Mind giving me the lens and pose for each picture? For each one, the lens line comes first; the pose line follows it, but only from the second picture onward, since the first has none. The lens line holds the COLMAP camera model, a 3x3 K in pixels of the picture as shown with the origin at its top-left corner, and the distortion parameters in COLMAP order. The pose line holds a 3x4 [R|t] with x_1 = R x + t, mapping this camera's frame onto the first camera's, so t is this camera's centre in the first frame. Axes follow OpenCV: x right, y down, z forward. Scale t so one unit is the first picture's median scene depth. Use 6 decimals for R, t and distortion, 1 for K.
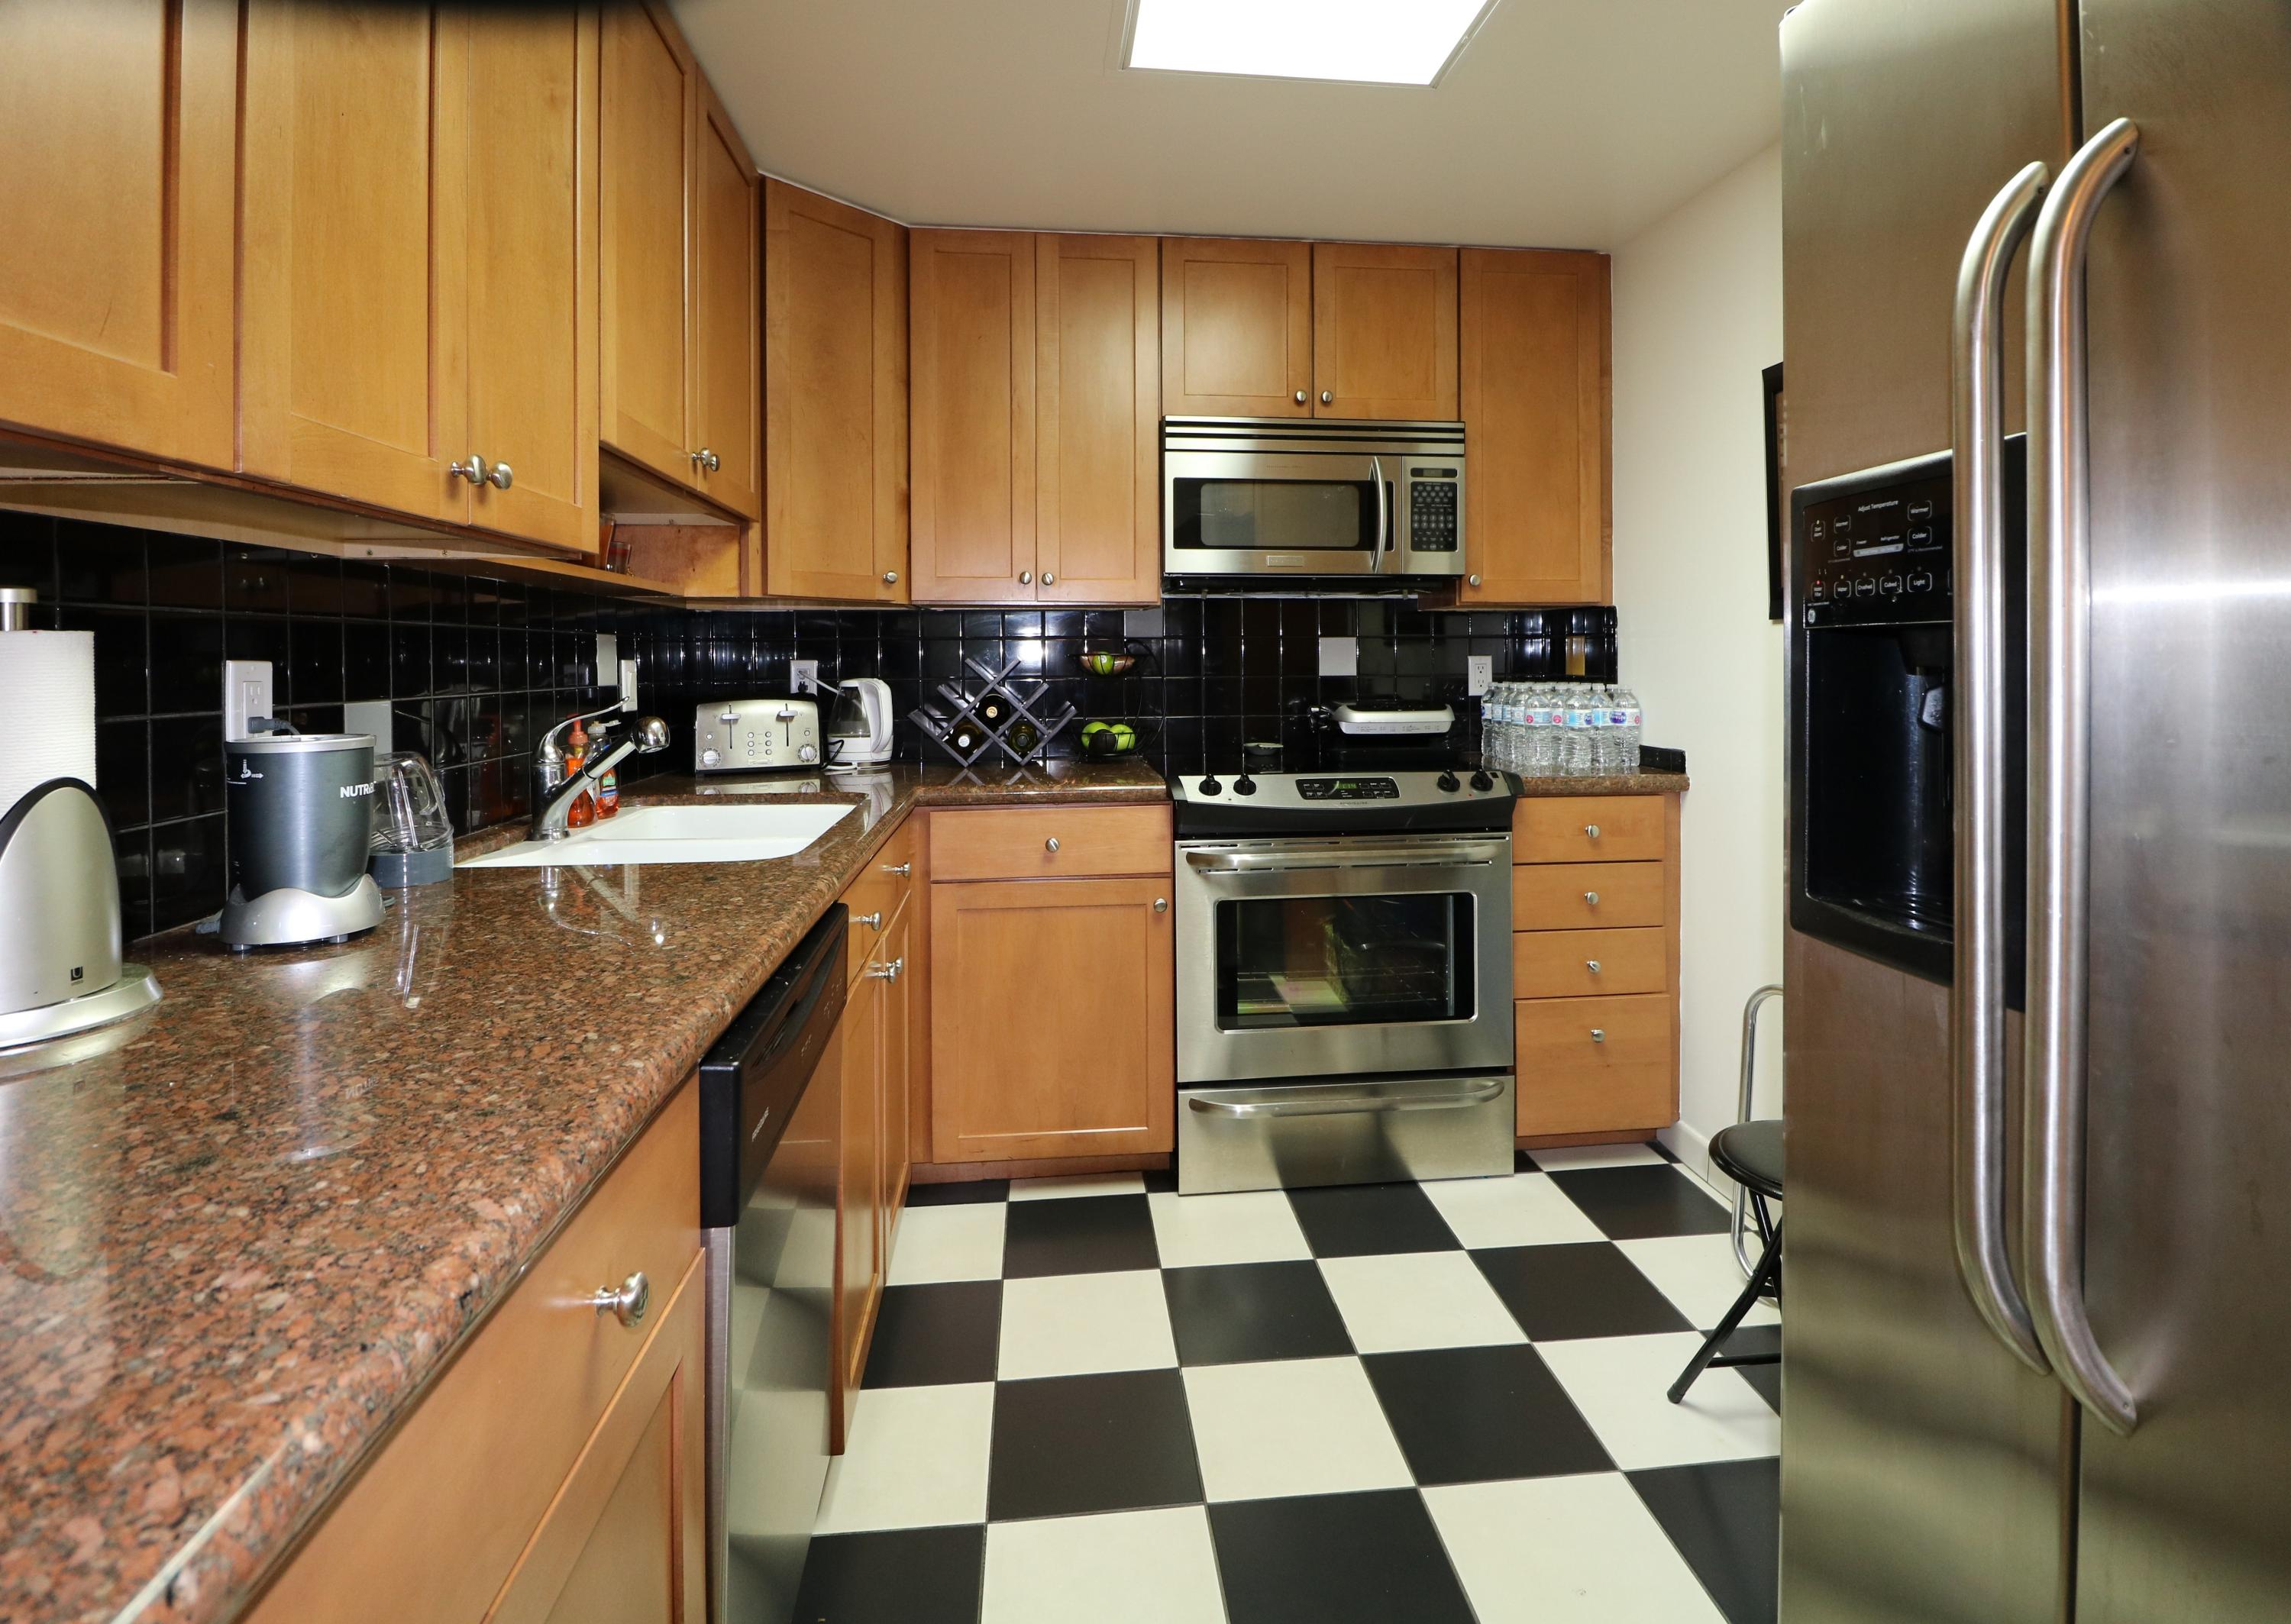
lens RADIAL K [[1094.2, 0, 1151.7], [0, 1094.2, 668.4], [0, 0, 1]] dist [-0.000095, -0.011670]
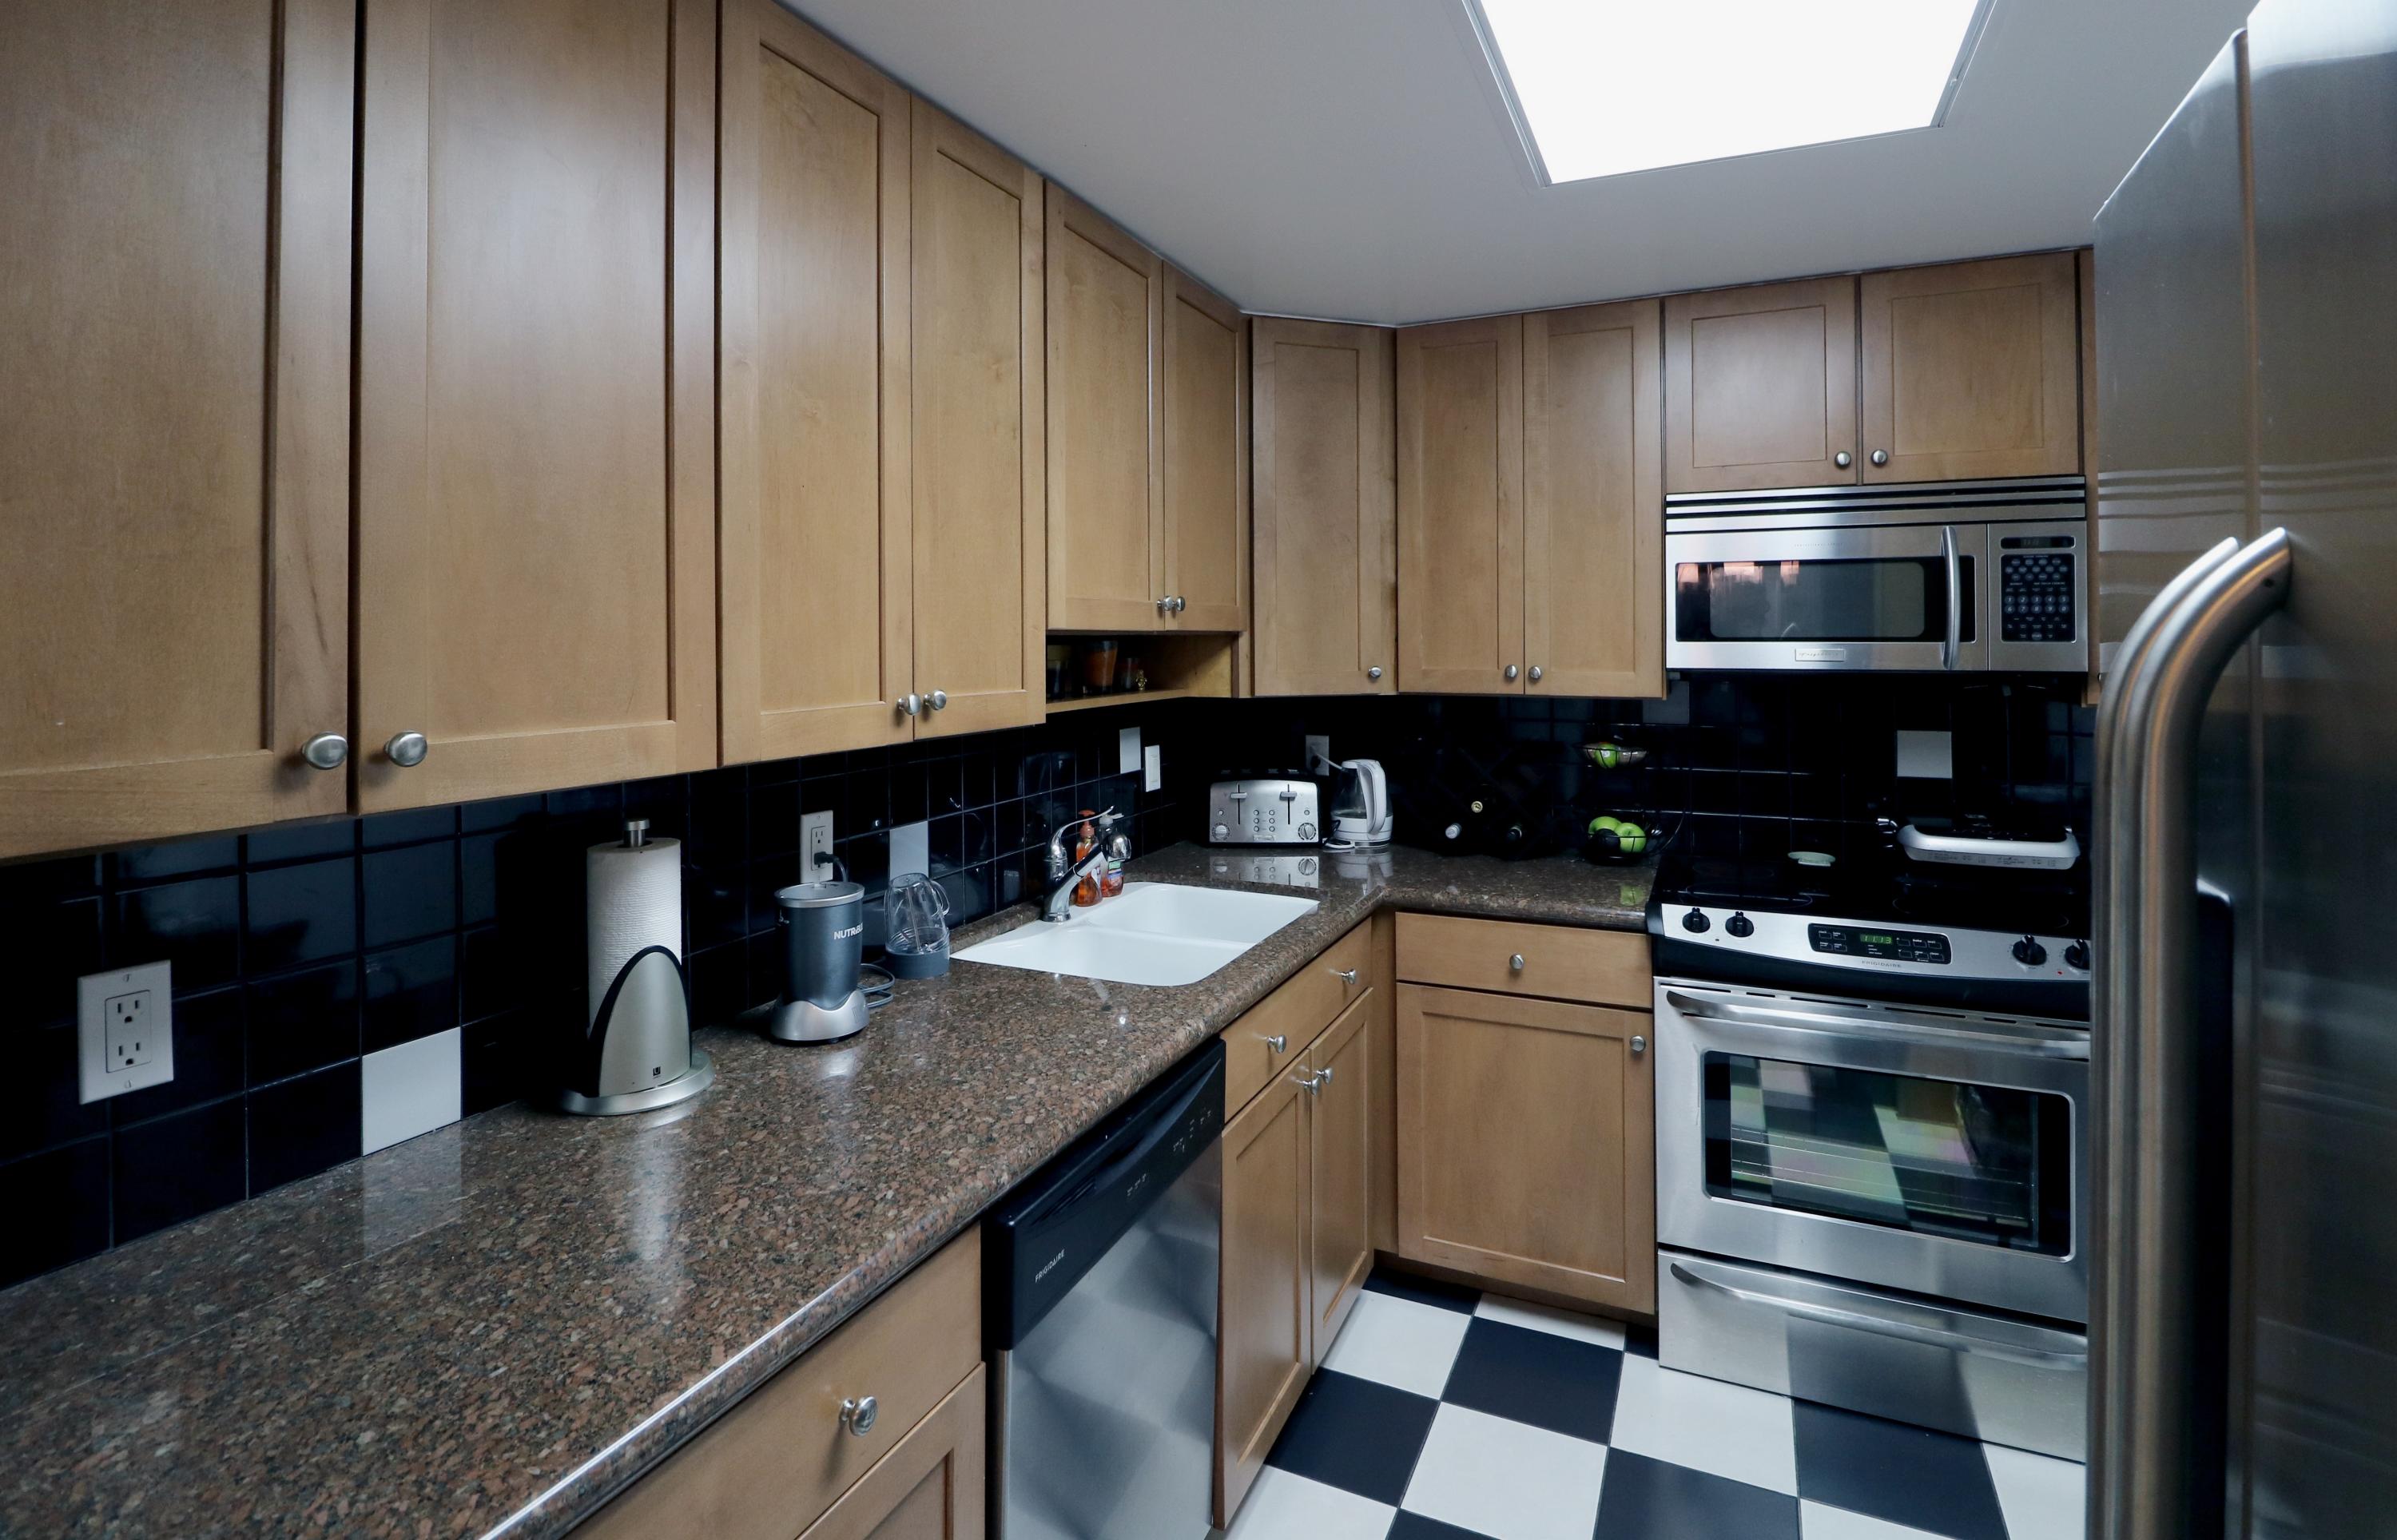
lens RADIAL K [[1142.5, 0, 1198.0], [0, 1142.5, 644.7], [0, 0, 1]] dist [0.001197, -0.007650]
pose [[0.859004, 0.004034, -0.511954, 0.177028], [-0.004387, 0.999990, 0.000519, -0.114288], [0.511951, 0.001800, 0.859013, -0.009960]]
